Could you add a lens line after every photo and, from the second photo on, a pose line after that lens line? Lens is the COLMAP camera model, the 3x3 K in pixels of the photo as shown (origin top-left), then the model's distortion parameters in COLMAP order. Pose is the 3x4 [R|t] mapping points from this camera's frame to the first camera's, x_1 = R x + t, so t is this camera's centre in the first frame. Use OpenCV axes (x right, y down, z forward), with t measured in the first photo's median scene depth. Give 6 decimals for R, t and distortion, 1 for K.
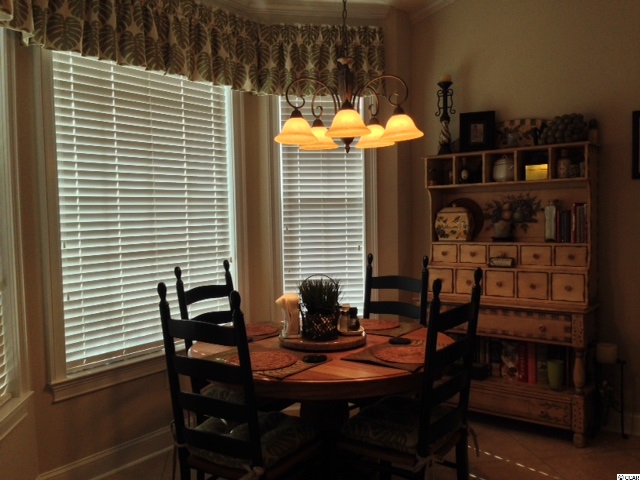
lens RADIAL K [[602.8, 0, 320.0], [0, 602.8, 241.6], [0, 0, 1]] dist [0.023590, 0.000000]
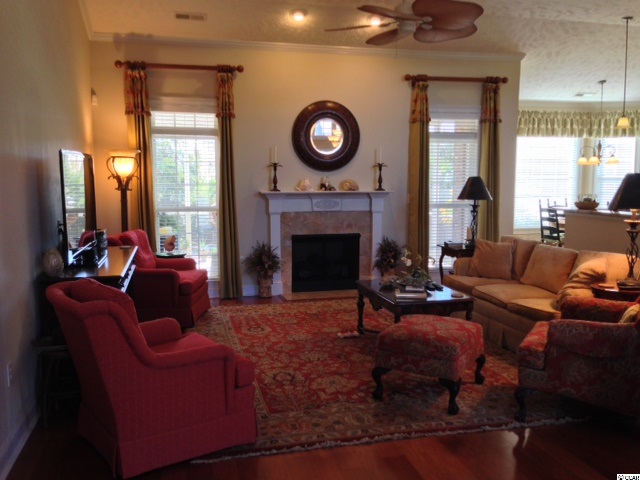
lens RADIAL K [[602.8, 0, 319.2], [0, 602.8, 241.4], [0, 0, 1]] dist [0.023590, 0.000000]
pose [[0.781971, 0.078035, -0.618411, 0.679912], [-0.036959, 0.996191, 0.078972, 0.045560], [0.622218, -0.038898, 0.781877, -1.932867]]
